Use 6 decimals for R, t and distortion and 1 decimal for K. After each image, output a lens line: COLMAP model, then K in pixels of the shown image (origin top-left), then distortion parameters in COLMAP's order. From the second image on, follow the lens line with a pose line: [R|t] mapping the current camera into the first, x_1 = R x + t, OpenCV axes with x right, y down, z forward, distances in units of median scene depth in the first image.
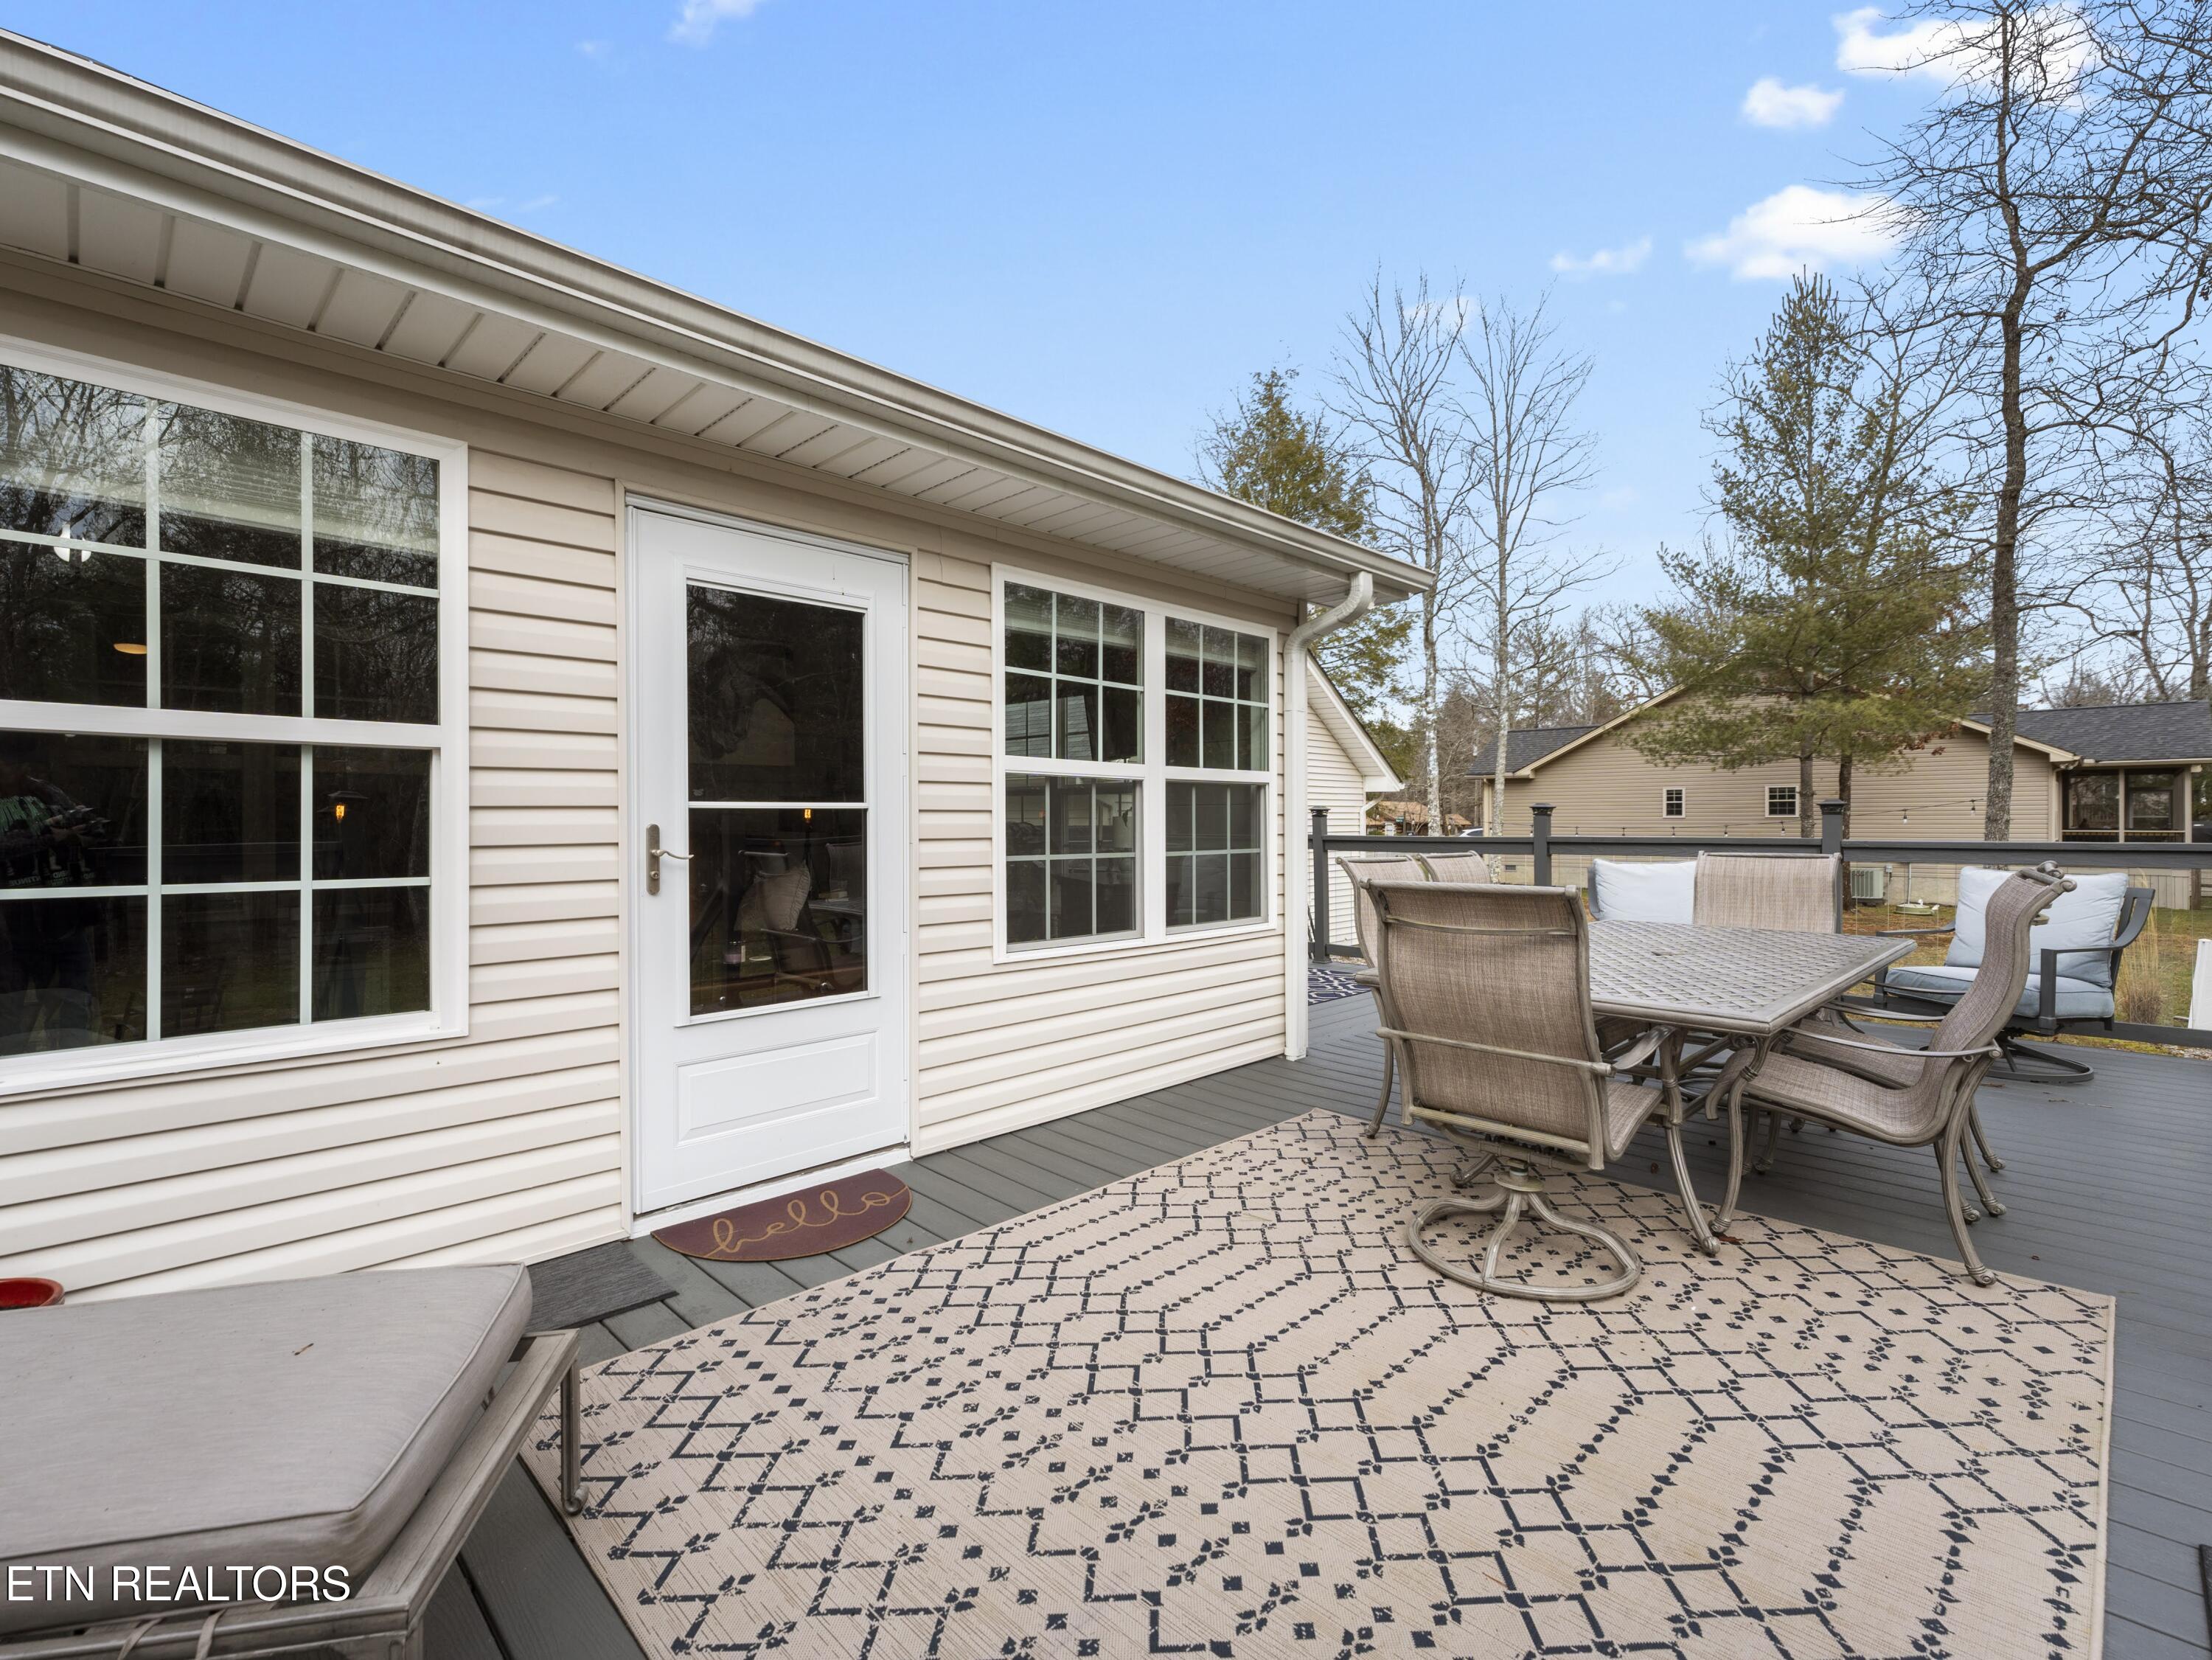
lens RADIAL K [[1006.2, 0, 1098.7], [0, 1006.2, 844.9], [0, 0, 1]] dist [0.000859, 0.000067]
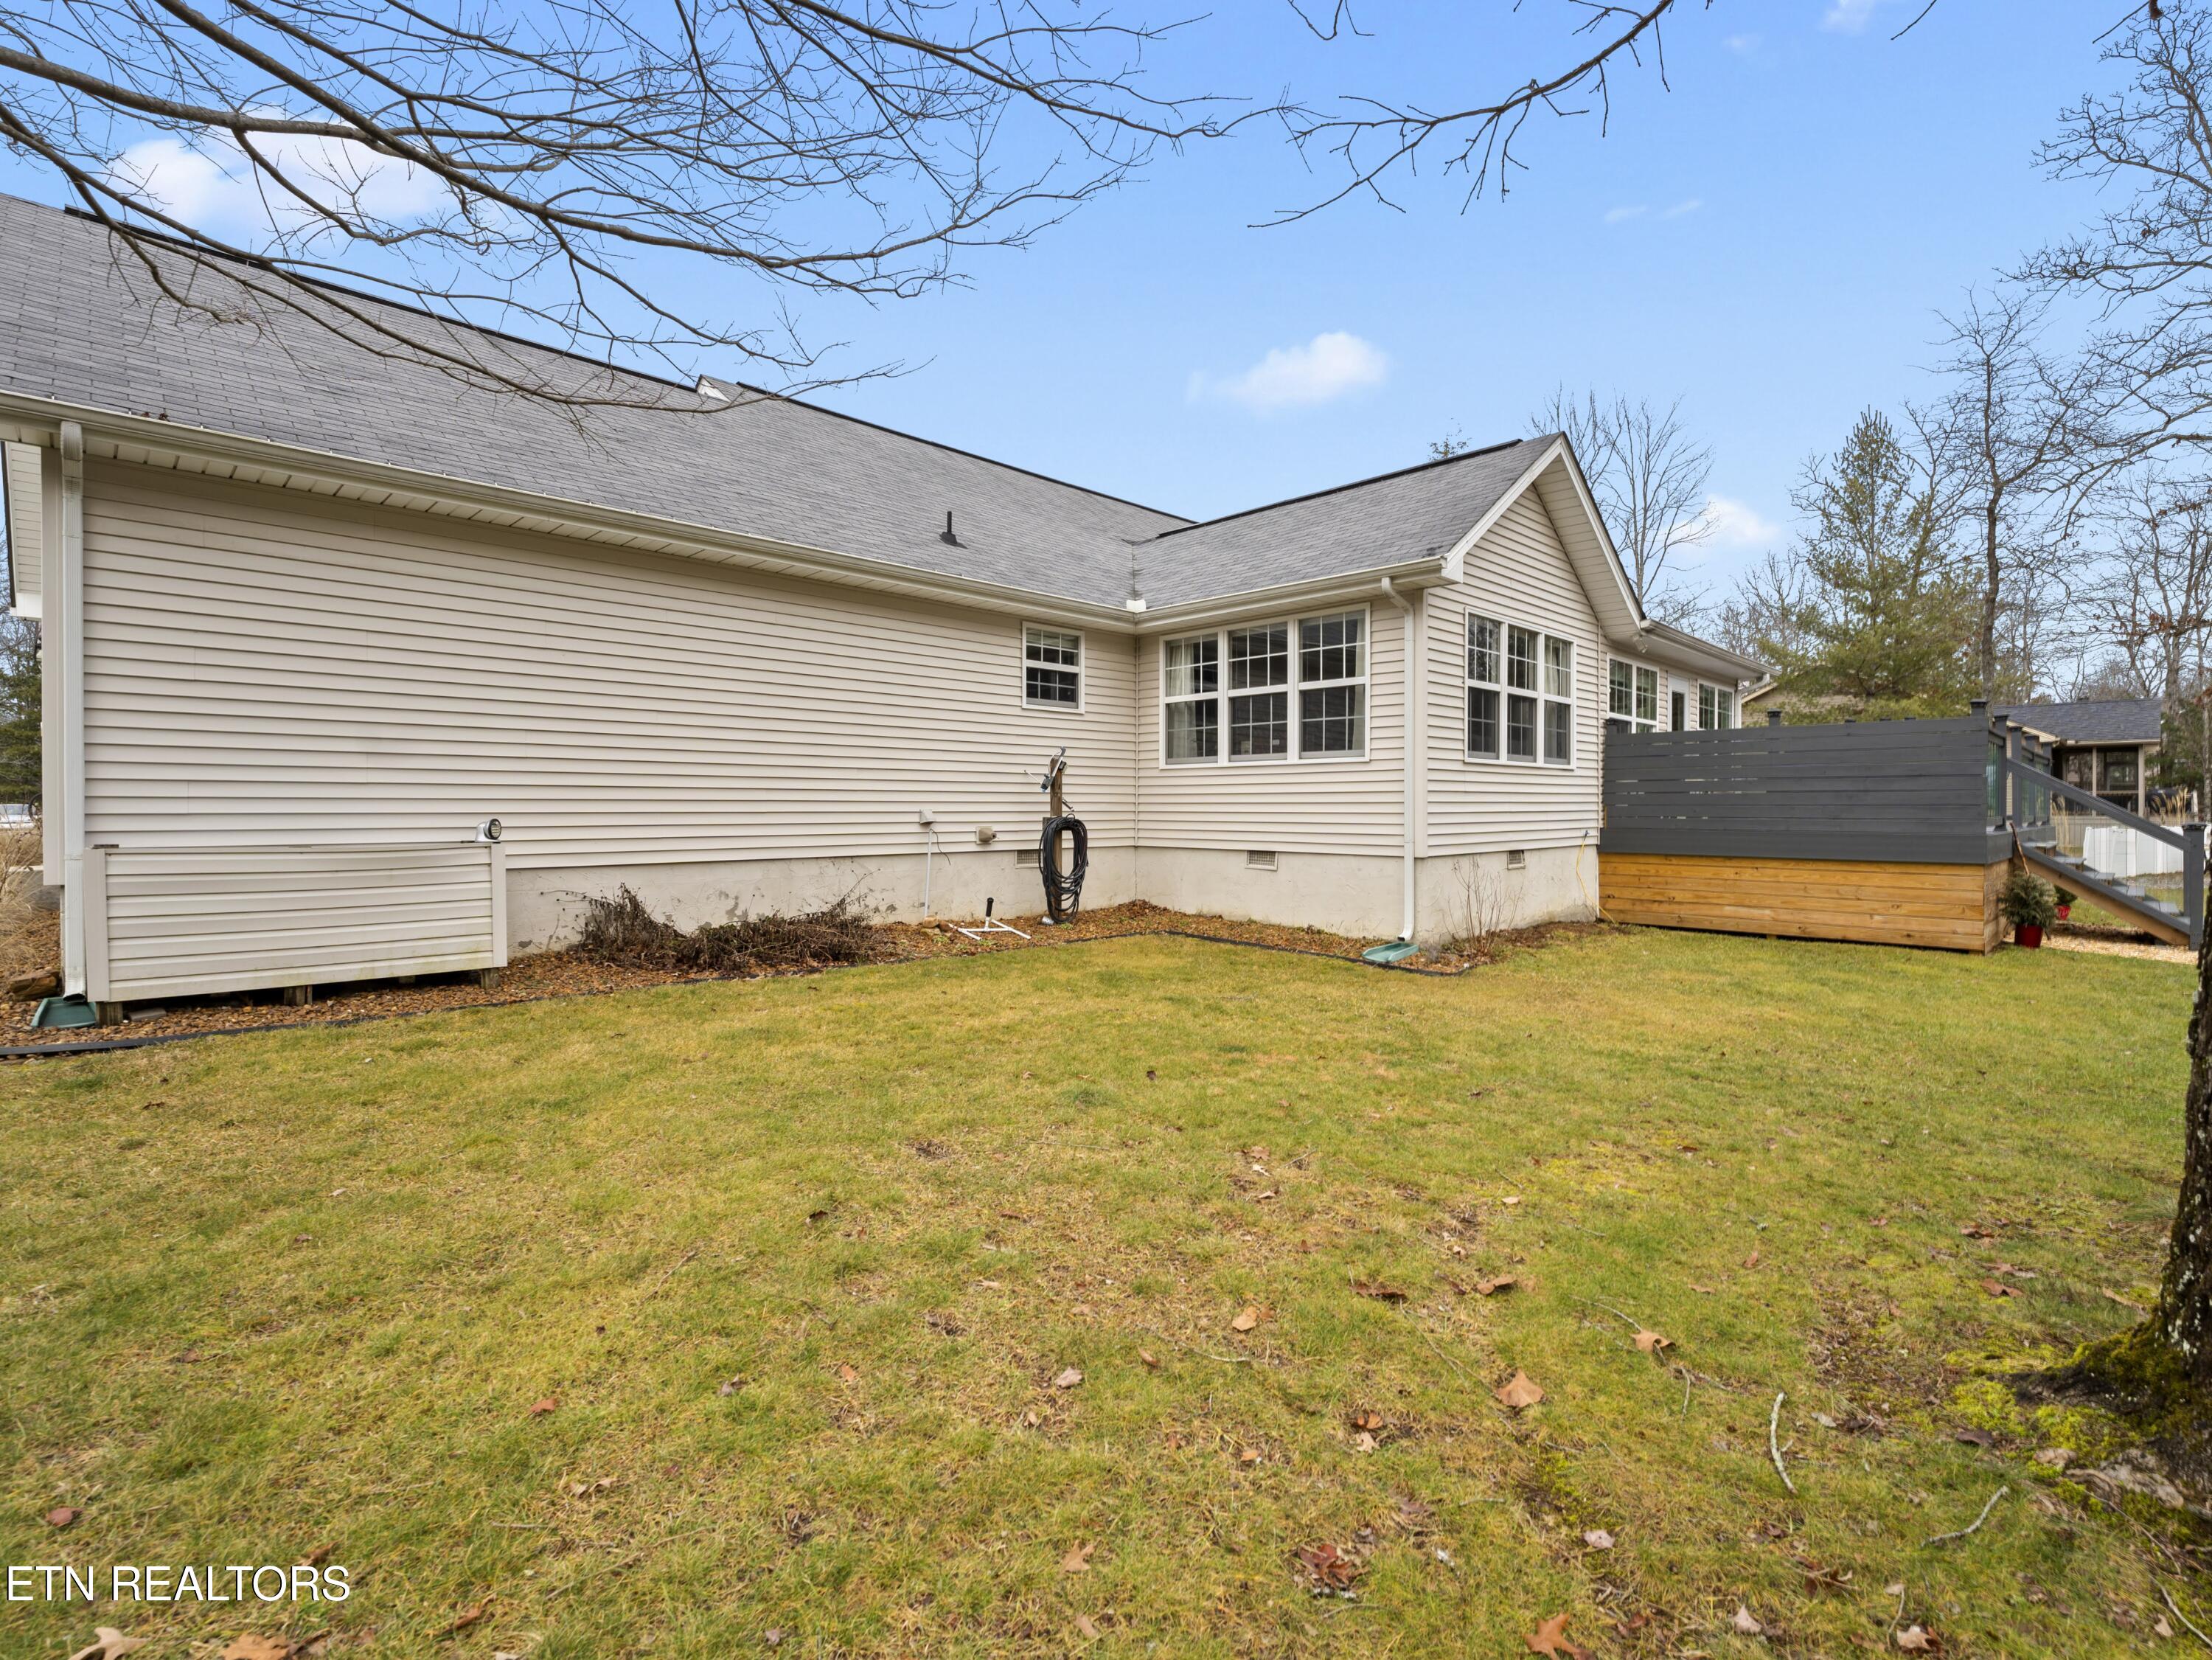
lens RADIAL K [[1027.8, 0, 1095.0], [0, 1027.8, 821.1], [0, 0, 1]] dist [0.002782, -0.000096]
pose [[0.999914, 0.004512, -0.012318, -0.405511], [-0.004600, 0.999964, -0.007101, 0.049706], [0.012286, 0.007158, 0.999899, -0.511115]]
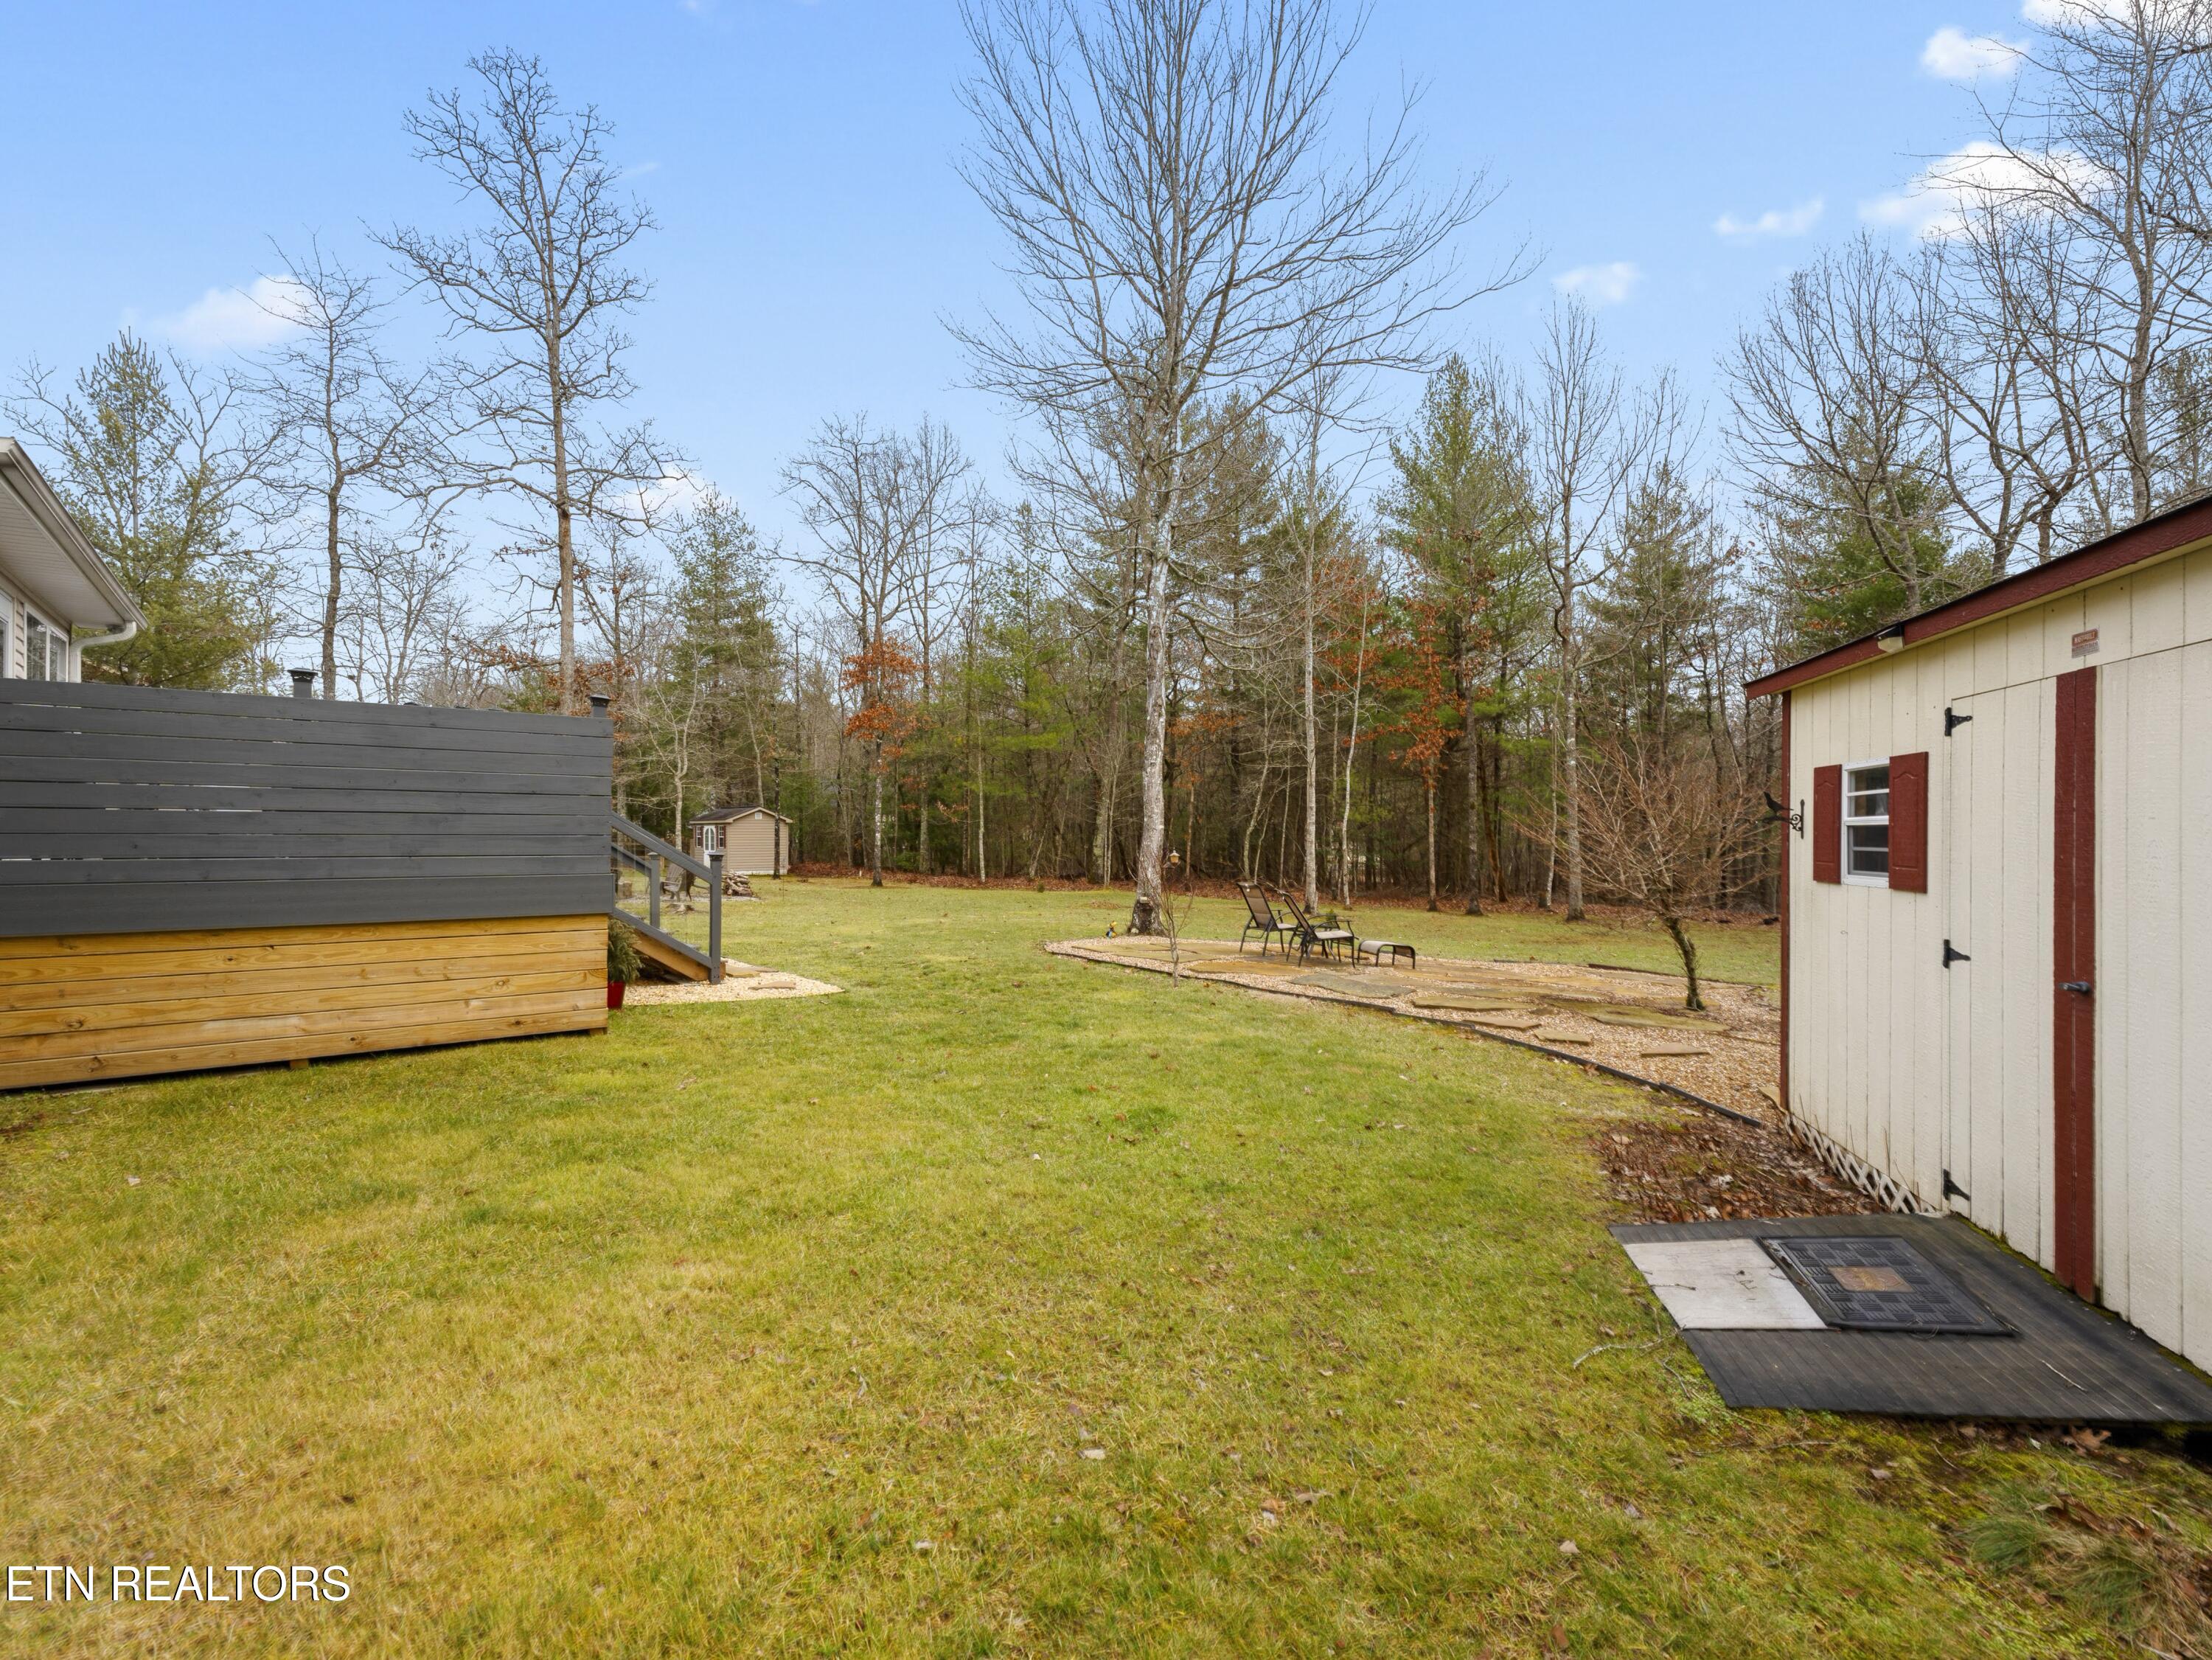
lens RADIAL K [[1027.8, 0, 1095.0], [0, 1027.8, 821.1], [0, 0, 1]] dist [0.002782, -0.000096]
pose [[0.127468, 0.014022, 0.991744, -0.337547], [0.019721, 0.999667, -0.016669, 0.042178], [-0.991647, 0.021682, 0.127149, -0.254910]]
